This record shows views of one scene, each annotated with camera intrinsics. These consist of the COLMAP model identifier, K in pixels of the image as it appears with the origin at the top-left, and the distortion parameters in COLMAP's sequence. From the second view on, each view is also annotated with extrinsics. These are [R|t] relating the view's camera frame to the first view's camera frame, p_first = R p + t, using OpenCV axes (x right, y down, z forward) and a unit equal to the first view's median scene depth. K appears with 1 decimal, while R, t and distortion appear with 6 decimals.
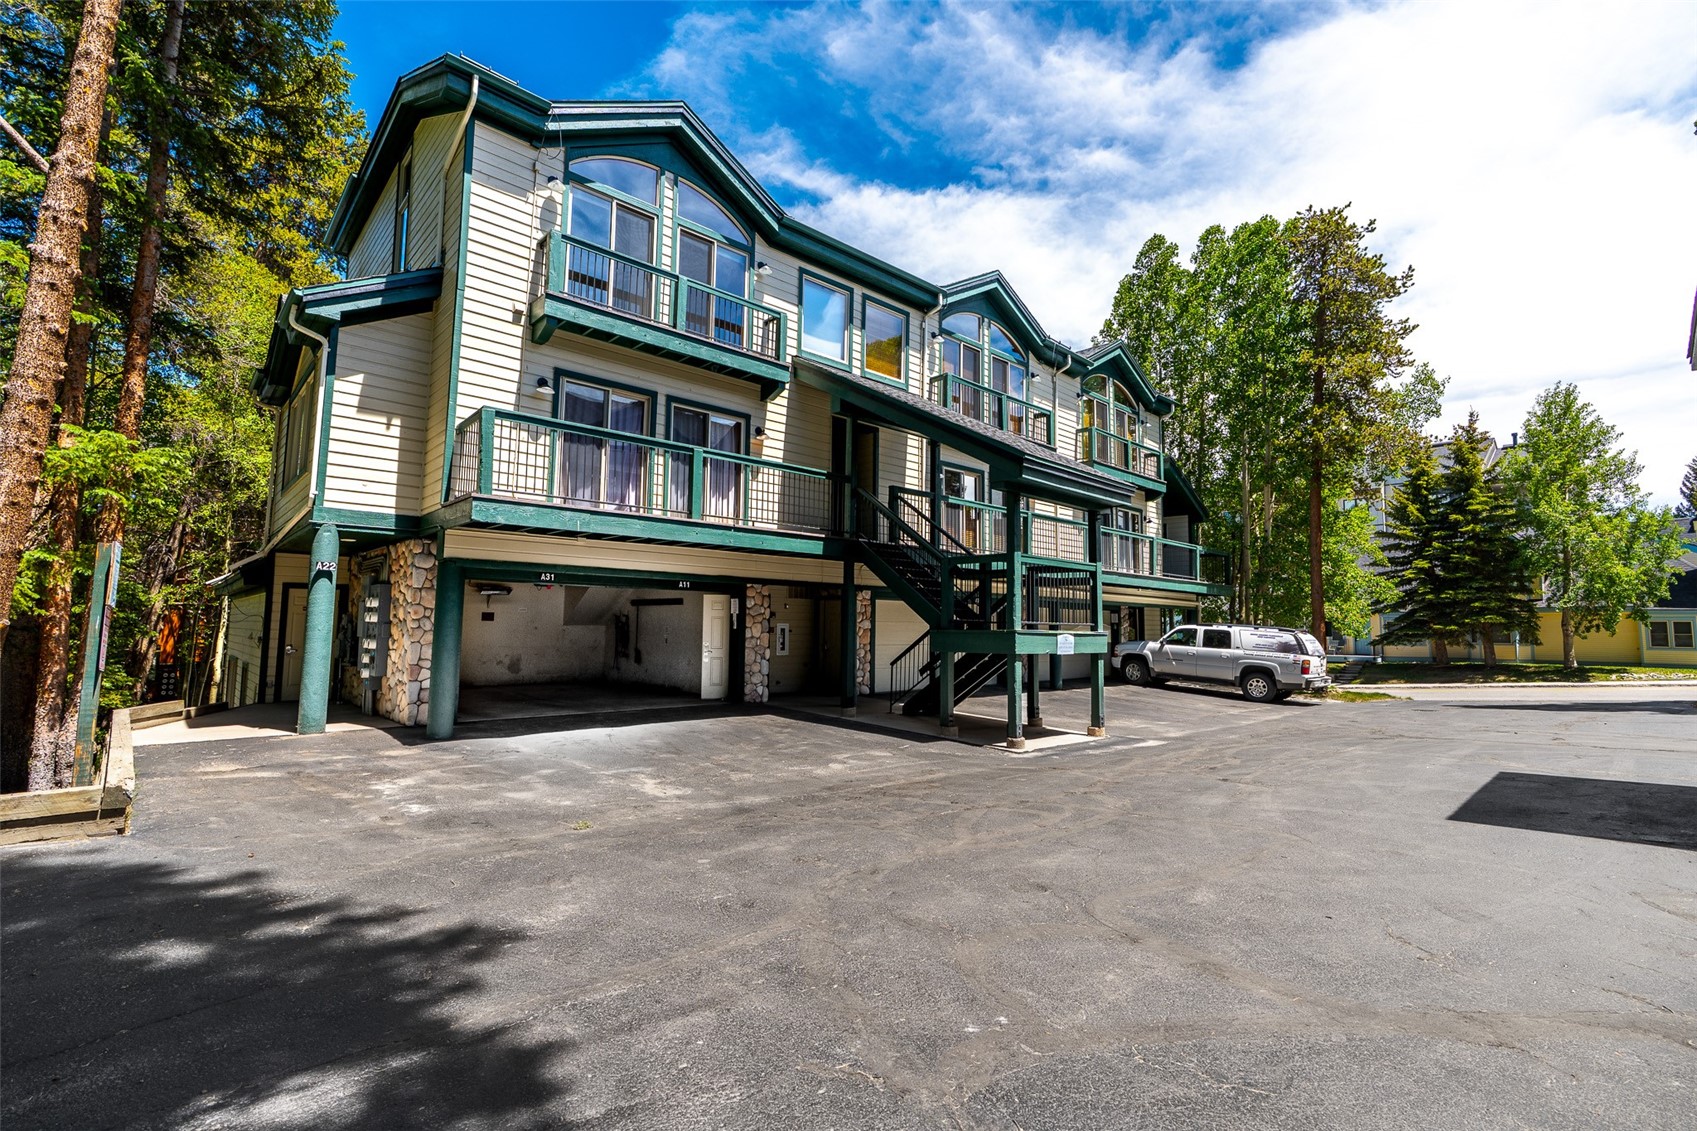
lens RADIAL K [[768.7, 0, 857.7], [0, 768.7, 566.5], [0, 0, 1]] dist [-0.004939, 0.002554]
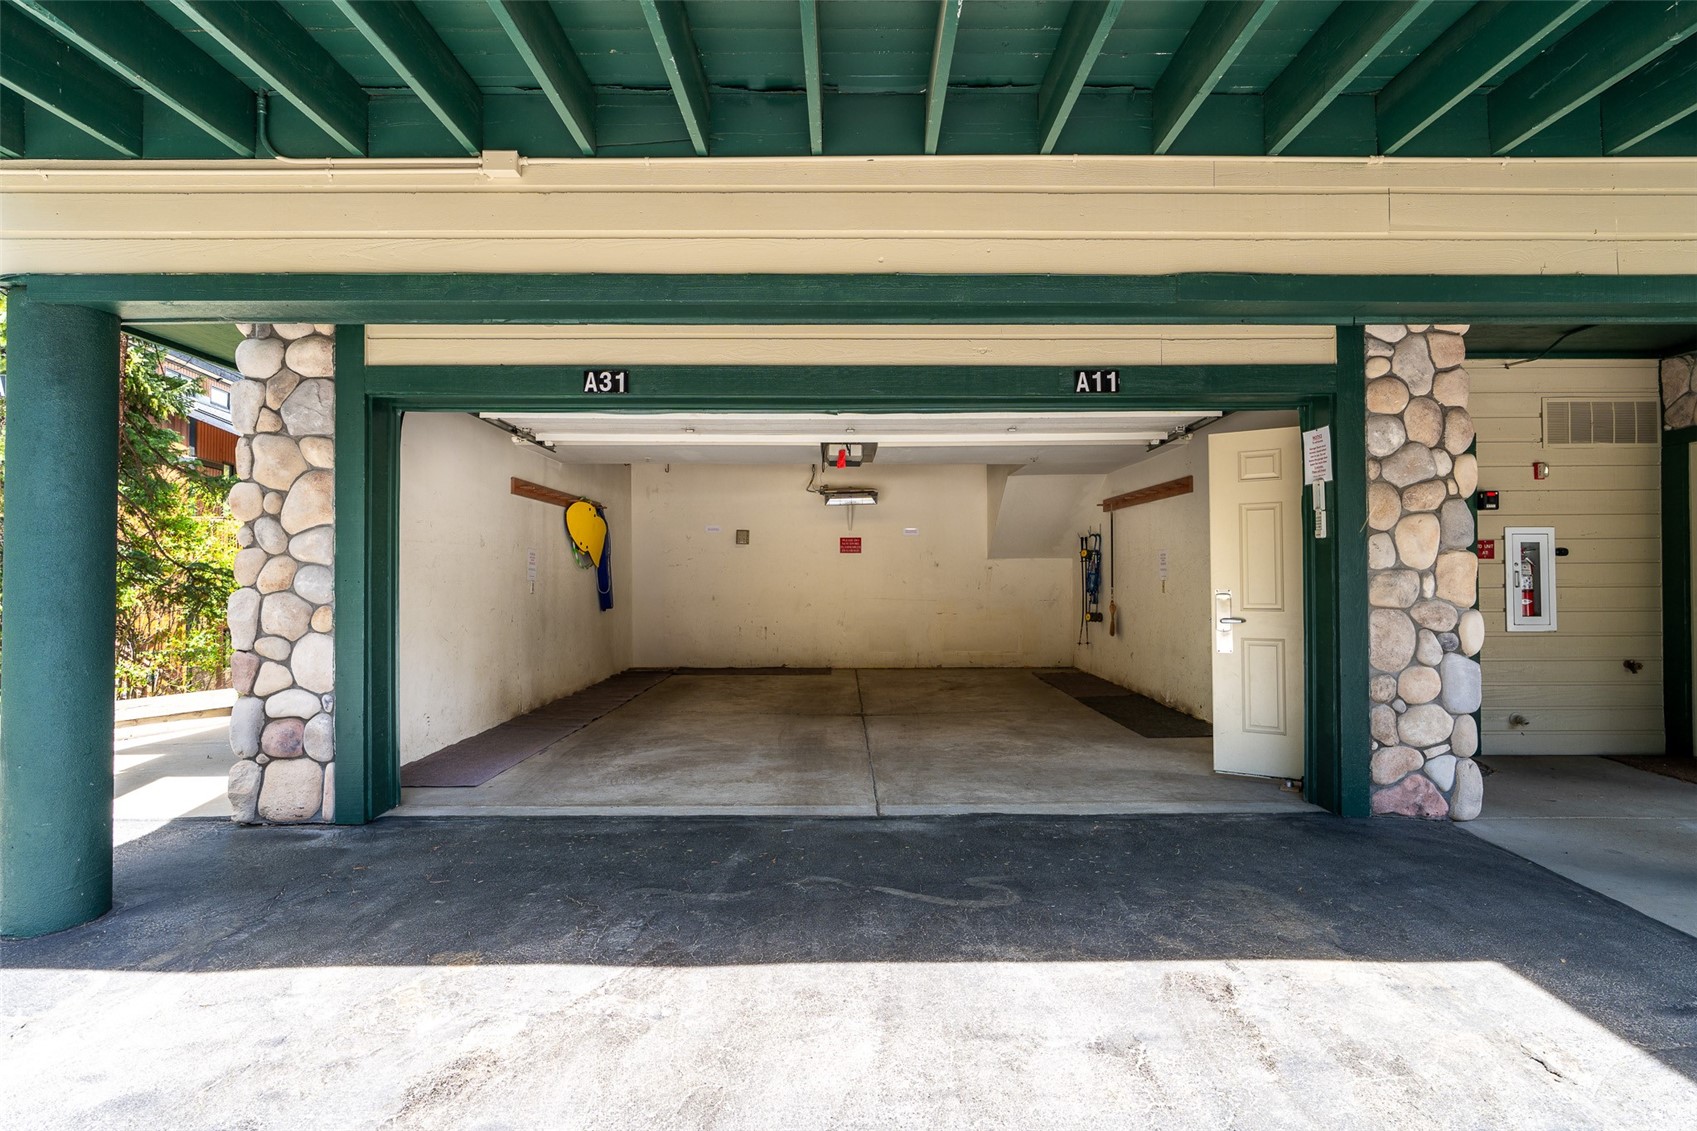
lens RADIAL K [[843.3, 0, 850.4], [0, 843.3, 561.0], [0, 0, 1]] dist [-0.001999, -0.000181]
pose [[0.734048, -0.025151, -0.678631, -0.078616], [0.065778, 0.997248, 0.034190, 0.066352], [0.675904, -0.069737, 0.733683, 0.654039]]
